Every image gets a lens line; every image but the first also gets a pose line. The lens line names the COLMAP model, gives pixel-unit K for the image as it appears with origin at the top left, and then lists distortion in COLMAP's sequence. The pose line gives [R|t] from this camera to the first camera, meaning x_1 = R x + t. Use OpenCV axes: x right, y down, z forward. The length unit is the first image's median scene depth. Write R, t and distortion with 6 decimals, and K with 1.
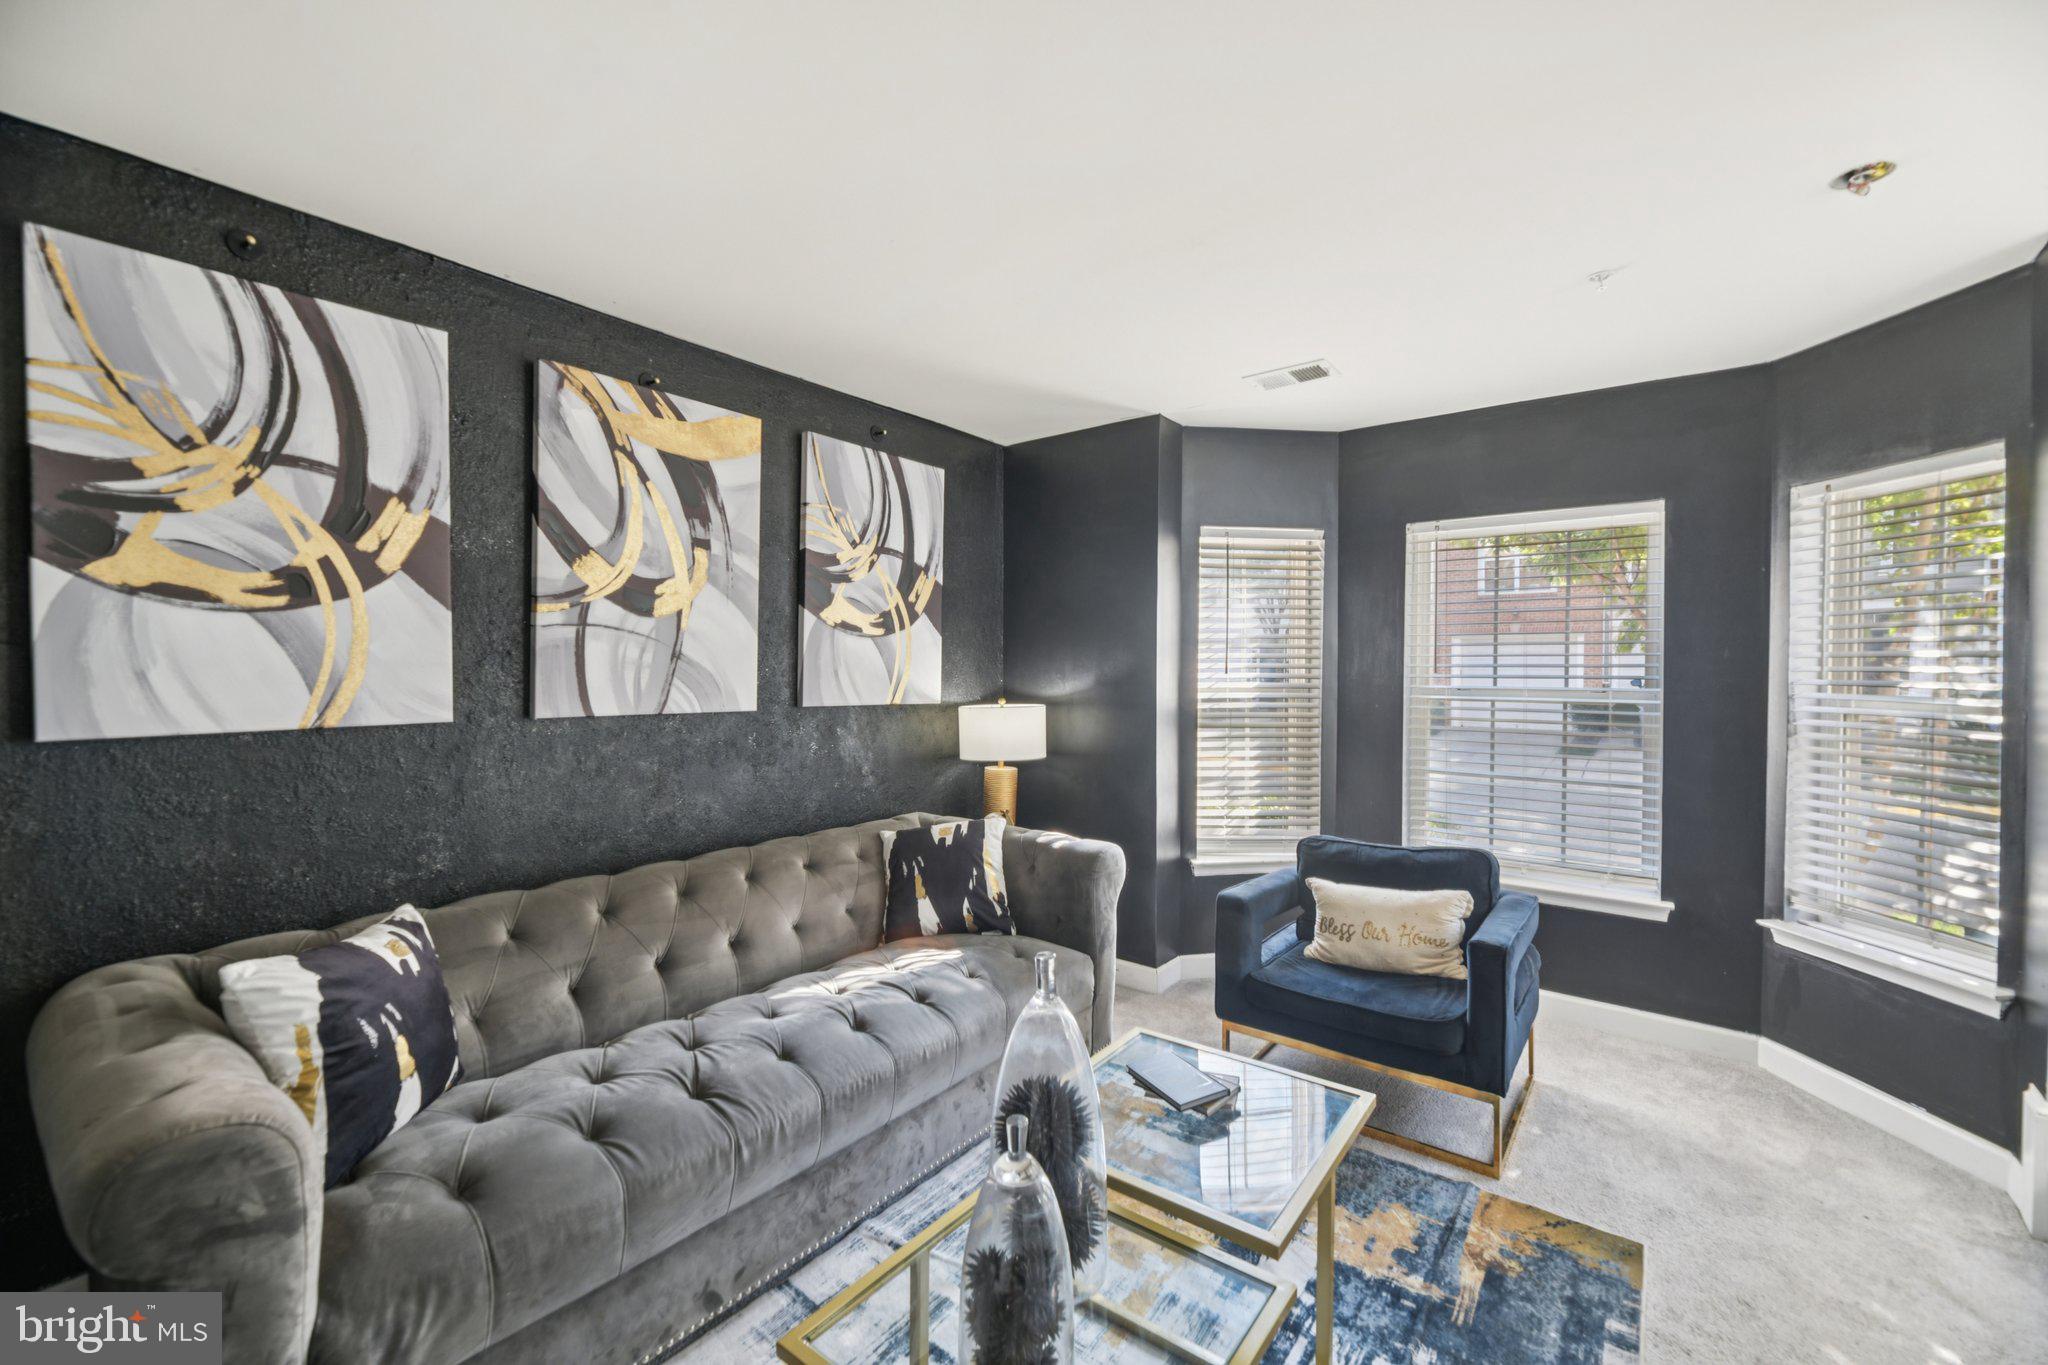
lens RADIAL K [[822.0, 0, 1028.0], [0, 822.0, 681.8], [0, 0, 1]] dist [-0.001642, -0.002882]
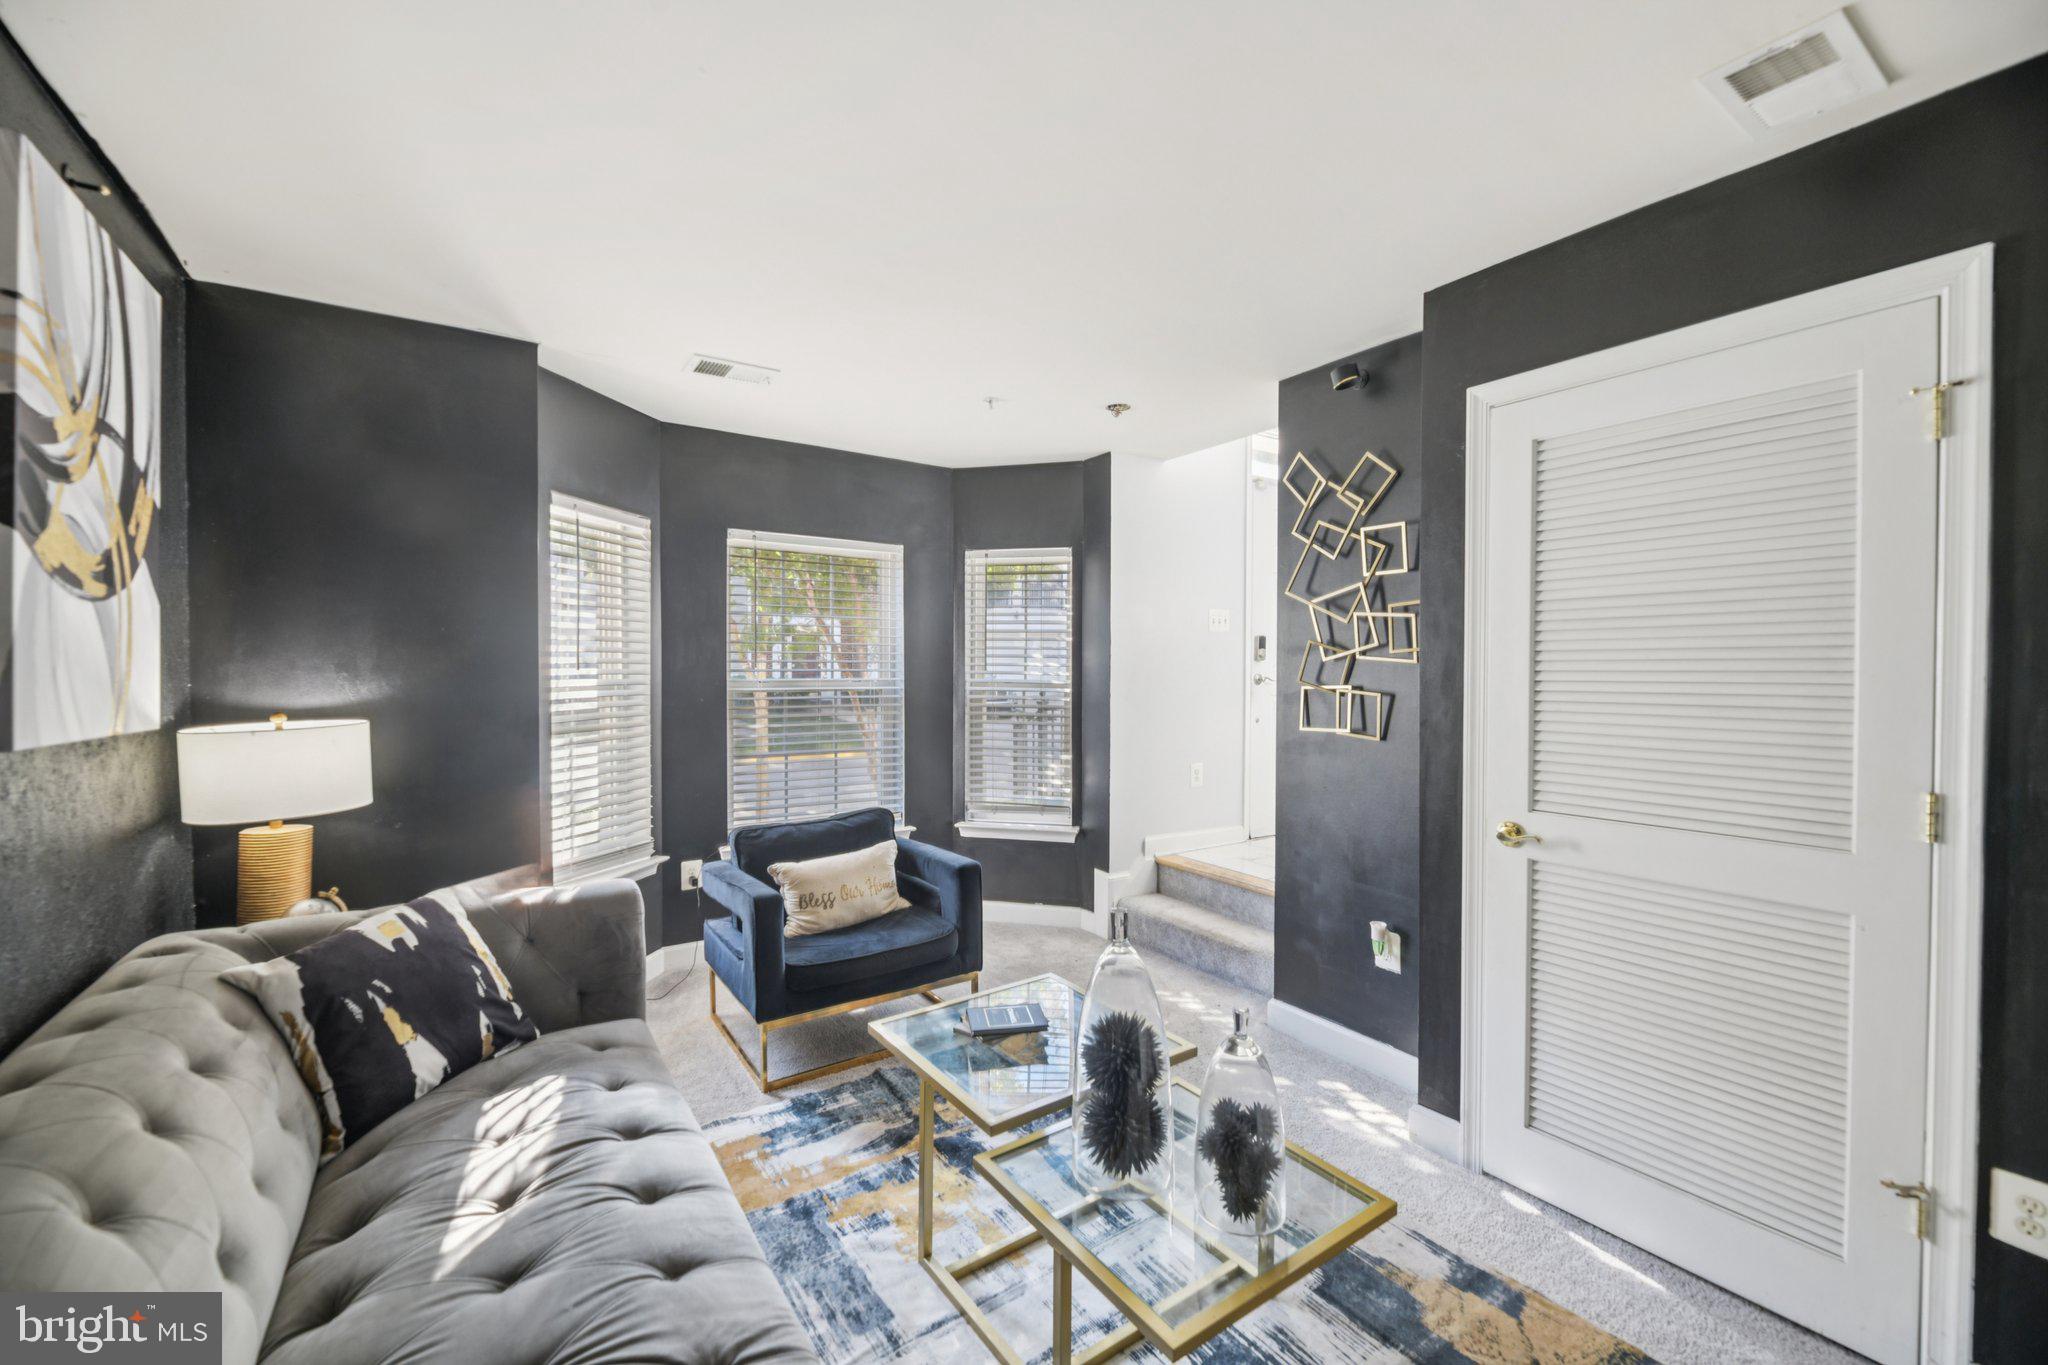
lens RADIAL K [[822.0, 0, 1027.1], [0, 822.0, 677.0], [0, 0, 1]] dist [-0.001642, -0.002882]
pose [[0.319786, -0.015675, 0.947360, -0.482067], [0.012825, 0.999843, 0.012214, -0.007300], [-0.947403, 0.008244, 0.319936, 0.319352]]
